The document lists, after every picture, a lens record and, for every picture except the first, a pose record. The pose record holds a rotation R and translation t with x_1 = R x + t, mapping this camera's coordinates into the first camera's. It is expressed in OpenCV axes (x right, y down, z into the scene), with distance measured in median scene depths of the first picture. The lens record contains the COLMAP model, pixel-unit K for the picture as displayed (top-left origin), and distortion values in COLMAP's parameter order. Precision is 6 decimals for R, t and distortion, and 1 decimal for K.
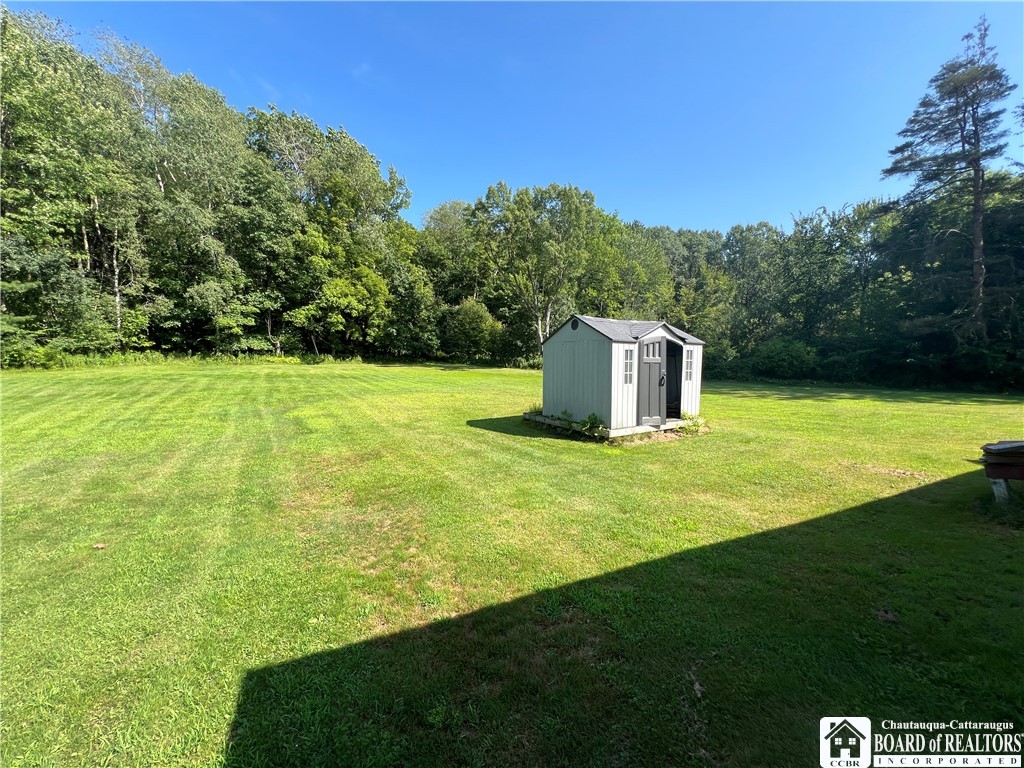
lens RADIAL K [[411.8, 0, 512.2], [0, 411.8, 377.1], [0, 0, 1]] dist [-0.003799, -0.000280]
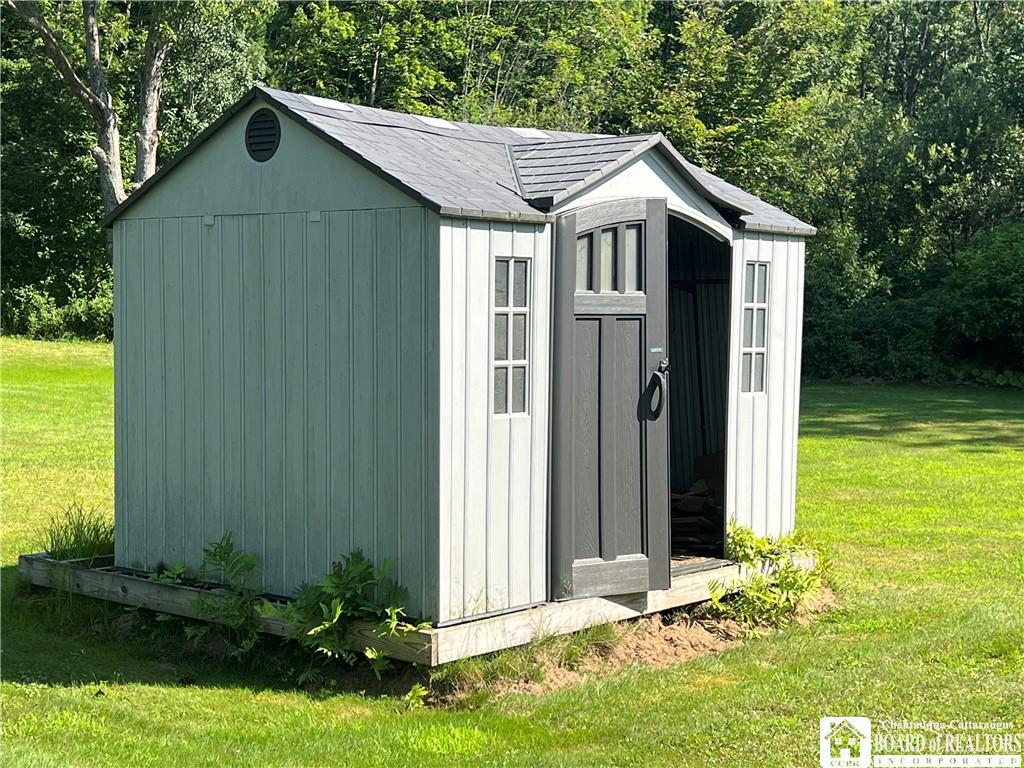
lens RADIAL K [[1648.4, 0, 512.5], [0, 1648.4, 386.3], [0, 0, 1]] dist [0.141940, 0.000000]
pose [[0.956350, -0.013552, 0.291909, 0.023437], [0.010312, 0.999867, 0.012638, -0.007944], [-0.292042, -0.009076, 0.956362, 0.142950]]
